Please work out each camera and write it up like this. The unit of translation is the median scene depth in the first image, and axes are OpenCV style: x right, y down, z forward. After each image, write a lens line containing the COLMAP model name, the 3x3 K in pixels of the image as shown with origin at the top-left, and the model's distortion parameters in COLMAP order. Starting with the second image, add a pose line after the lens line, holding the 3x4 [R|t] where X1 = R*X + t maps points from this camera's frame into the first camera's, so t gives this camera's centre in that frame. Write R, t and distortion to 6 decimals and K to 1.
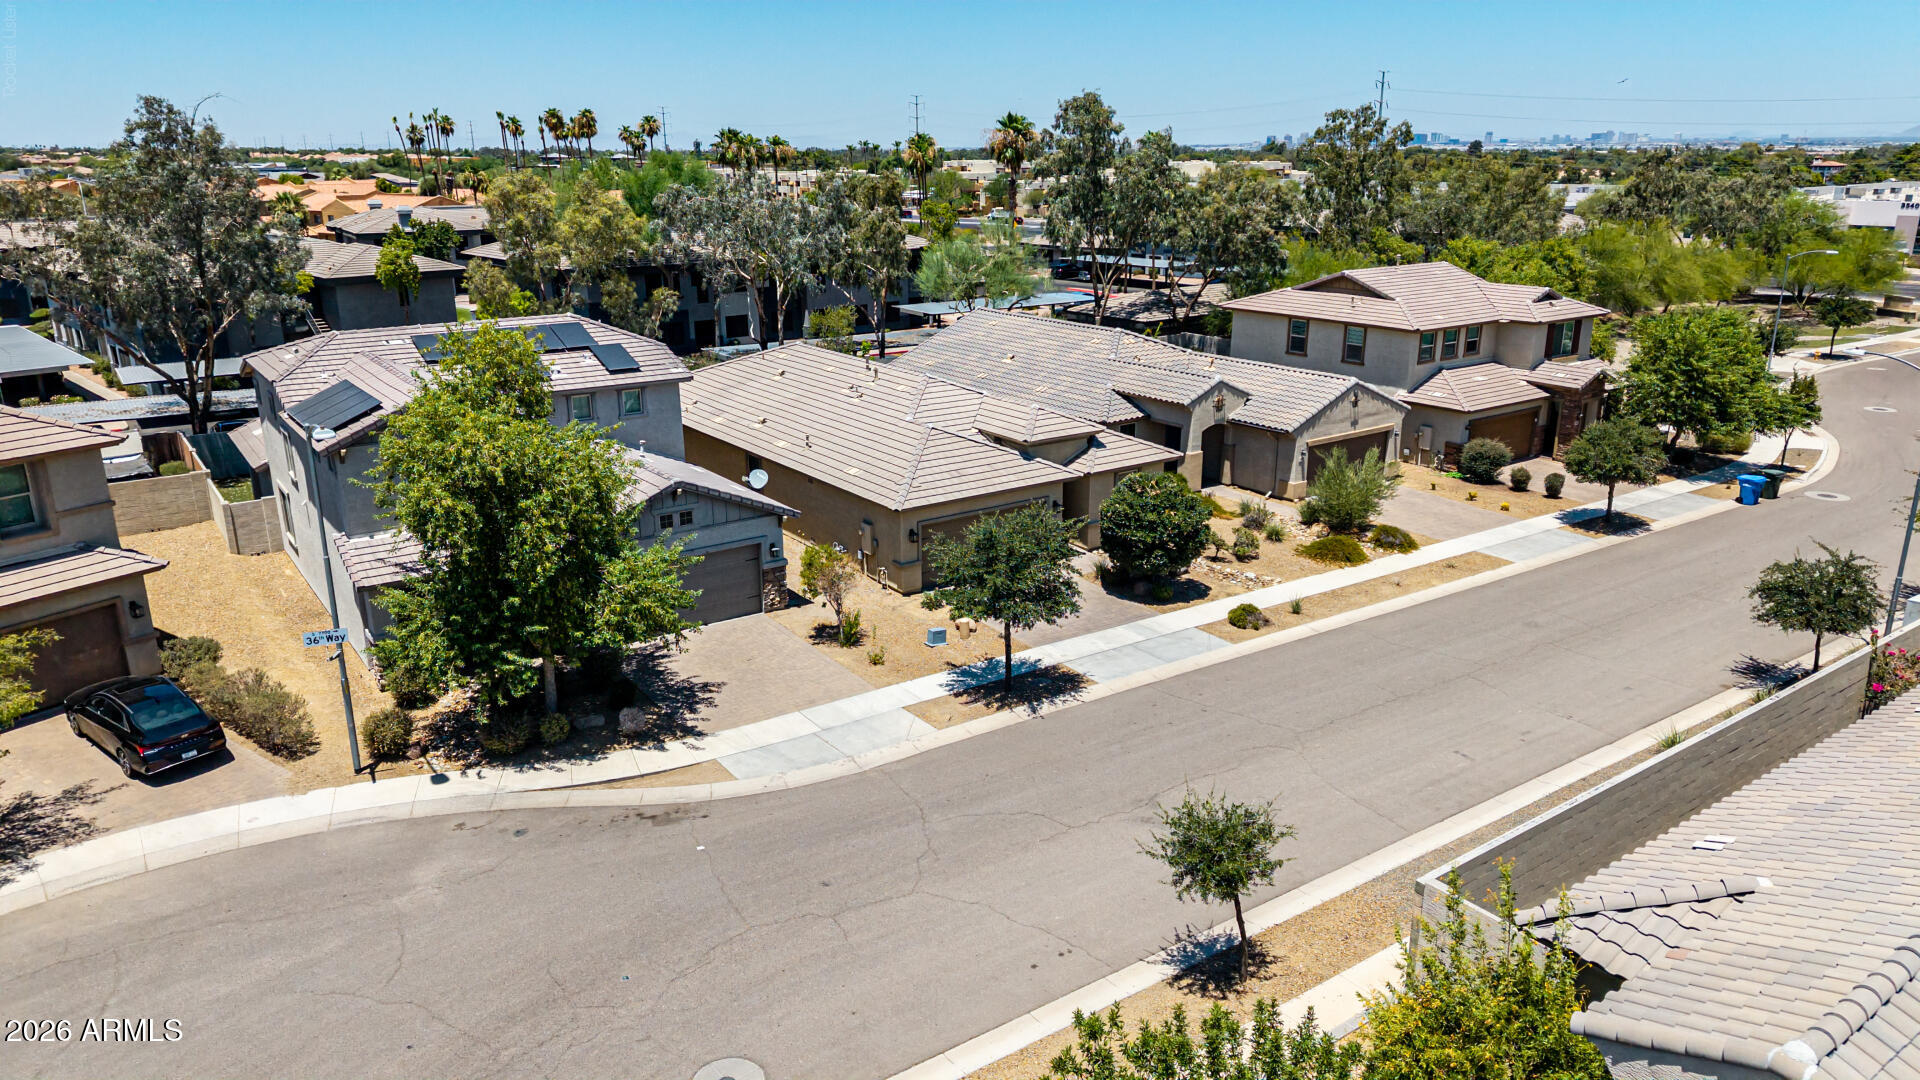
lens RADIAL K [[1285.8, 0, 957.8], [0, 1285.8, 536.5], [0, 0, 1]] dist [0.016659, -0.017677]
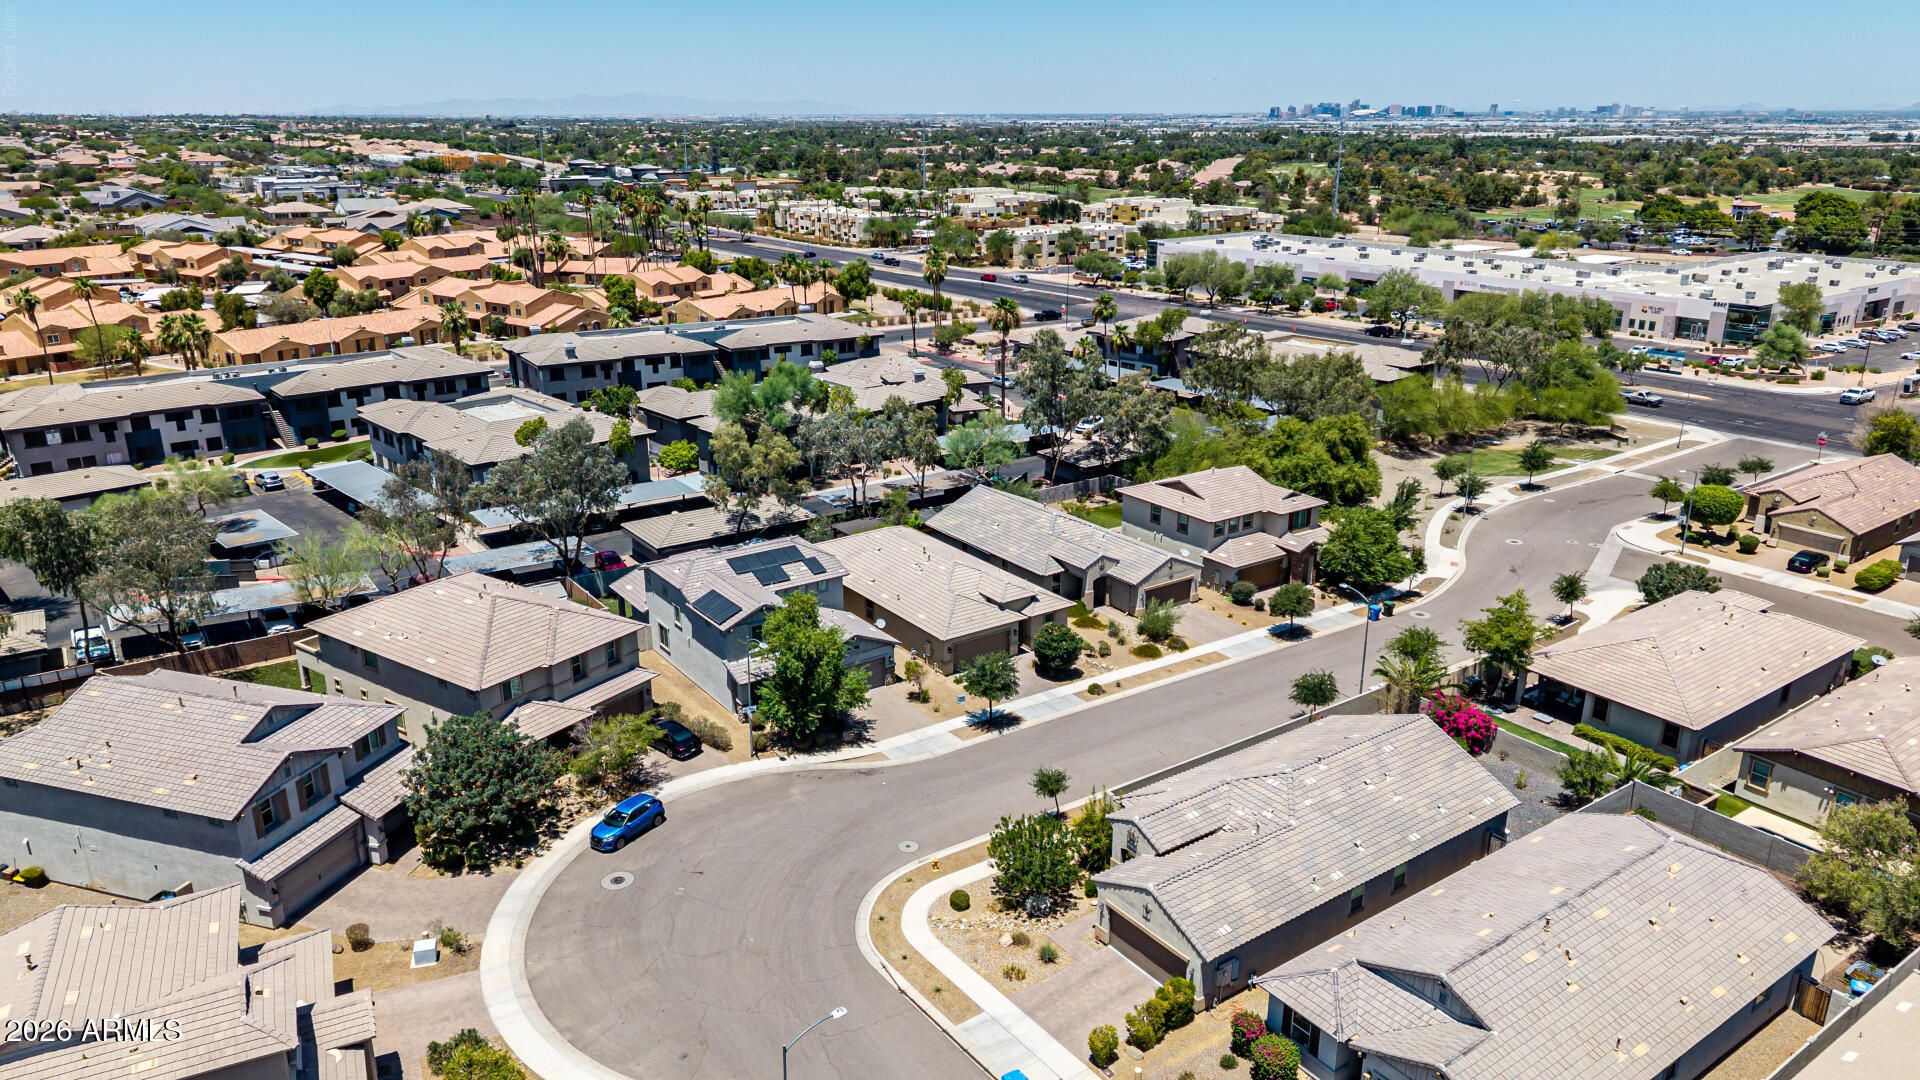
lens RADIAL K [[1274.9, 0, 954.6], [0, 1274.9, 547.1], [0, 0, 1]] dist [0.062244, -0.090144]
pose [[0.999977, 0.006428, -0.002190, -0.021953], [-0.006355, 0.999470, 0.031931, -0.242393], [0.002394, -0.031916, 0.999488, -1.176425]]
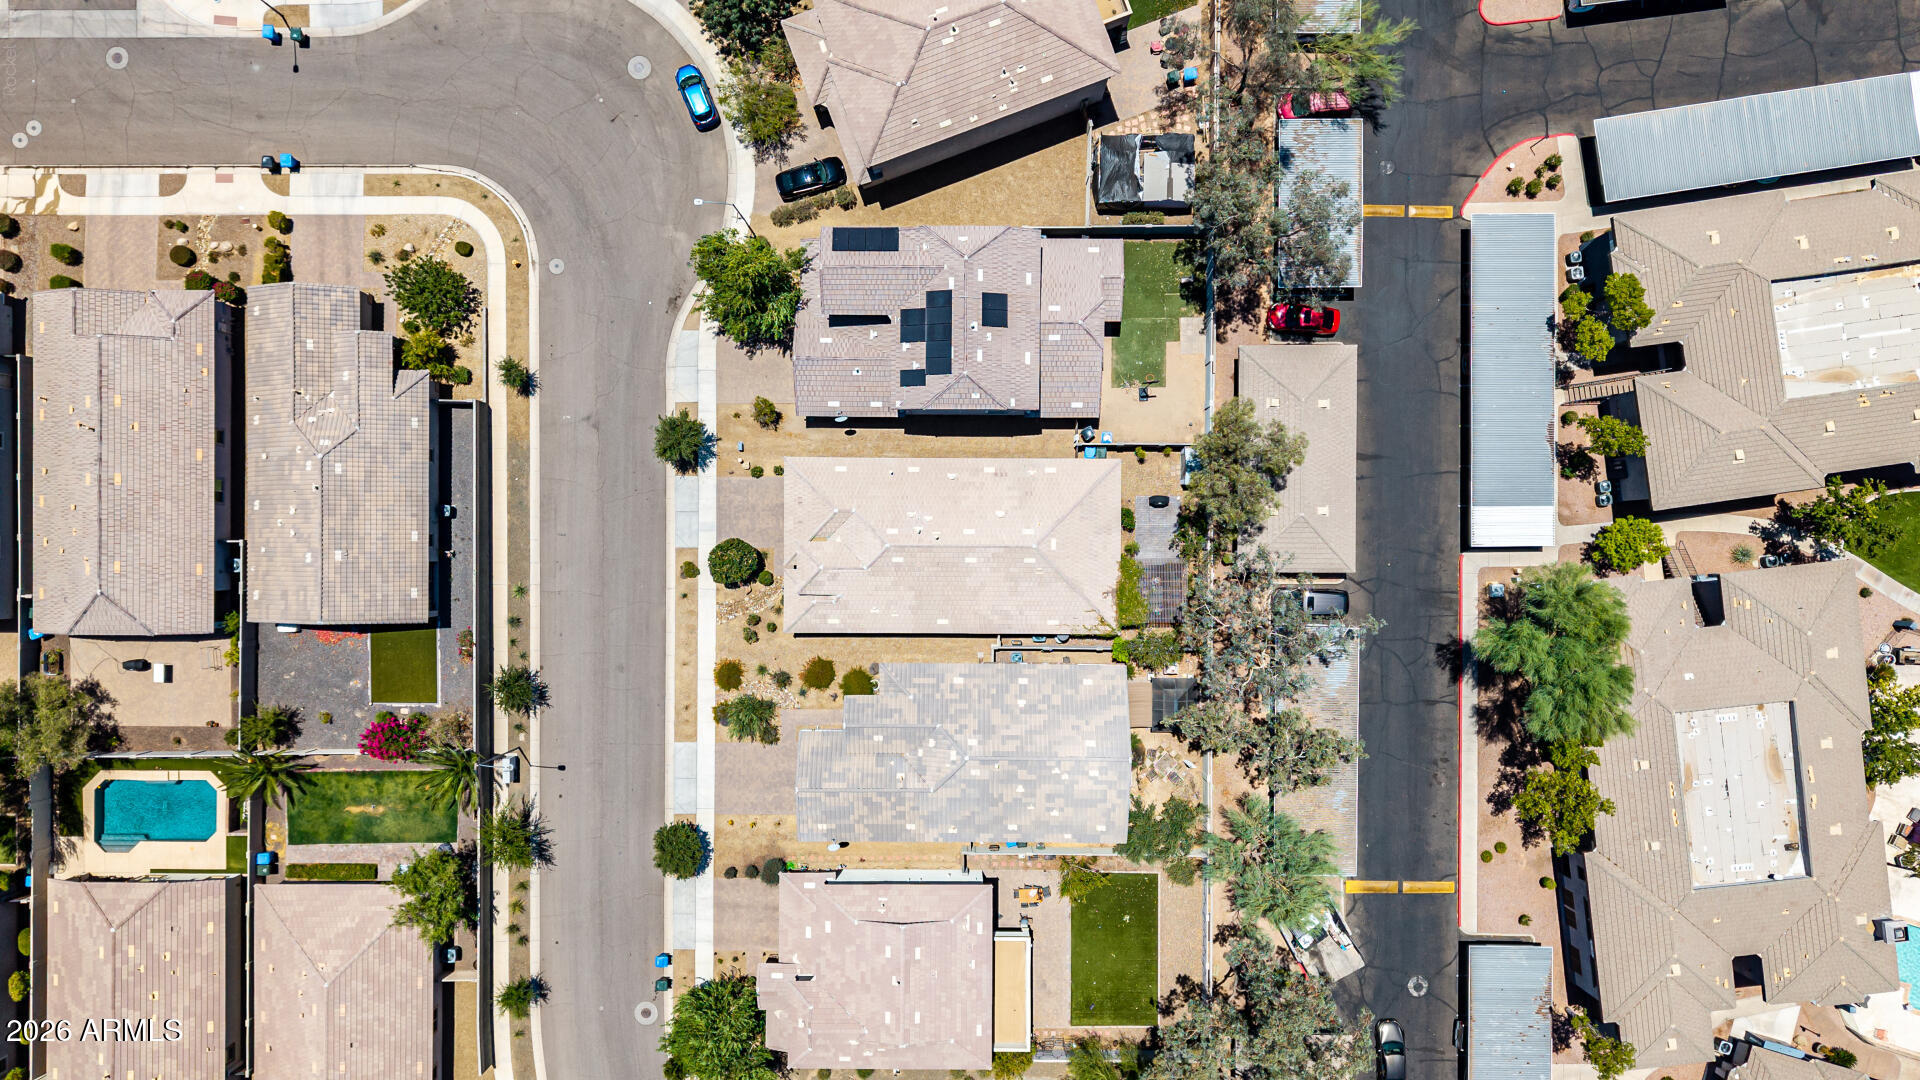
lens RADIAL K [[1274.9, 0, 954.6], [0, 1274.9, 547.1], [0, 0, 1]] dist [0.062244, -0.090144]
pose [[-0.579891, 0.814605, 0.012038, -0.112244], [-0.231484, -0.178916, 0.956245, -2.120082], [0.781116, 0.551731, 0.292320, 0.618312]]
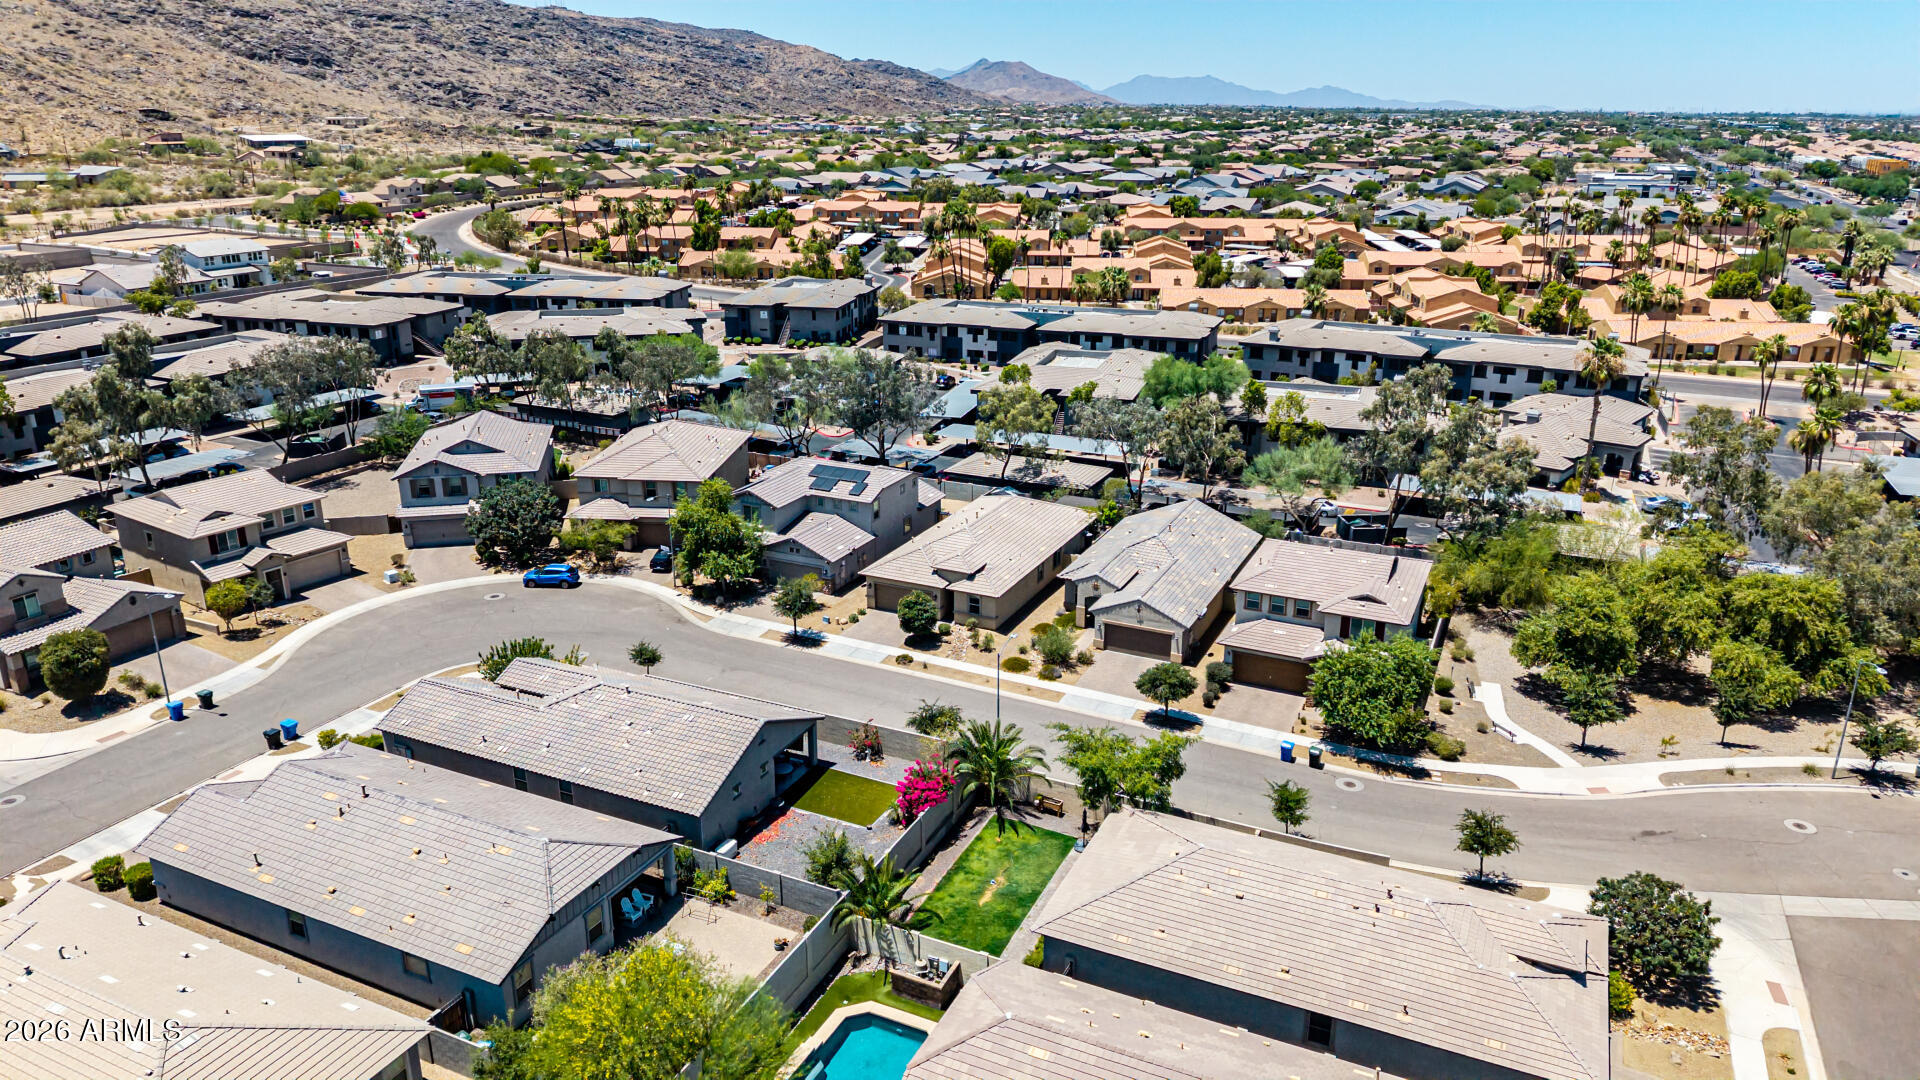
lens RADIAL K [[1274.9, 0, 954.6], [0, 1274.9, 547.1], [0, 0, 1]] dist [0.062244, -0.090144]
pose [[0.485366, 0.289730, -0.824910, 2.010958], [-0.258727, 0.948836, 0.181025, -0.548010], [0.835153, 0.125563, 0.535494, -0.209090]]
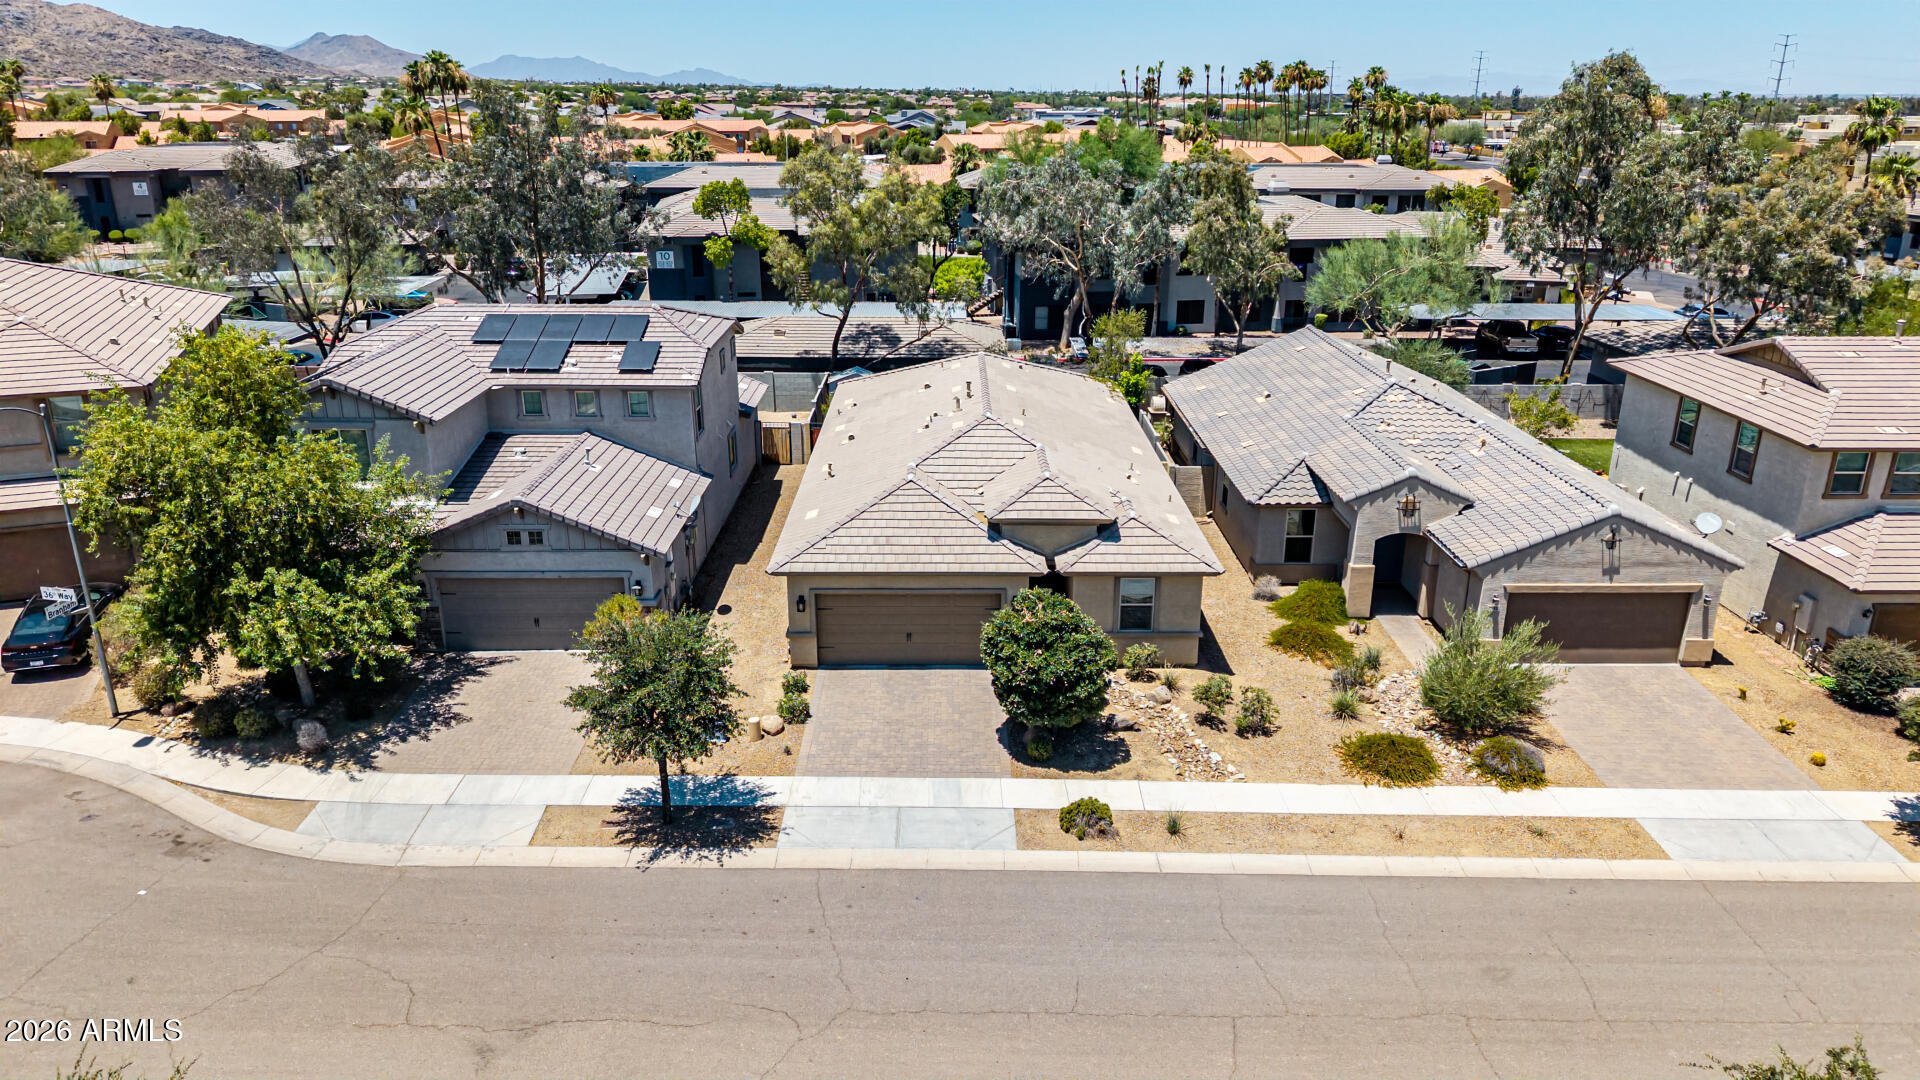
lens RADIAL K [[1285.8, 0, 957.8], [0, 1285.8, 536.5], [0, 0, 1]] dist [0.016659, -0.017677]
pose [[0.819712, 0.194420, -0.538771, 0.484947], [-0.173343, 0.980725, 0.090170, -0.134826], [0.545917, 0.019479, 0.837613, 0.320373]]
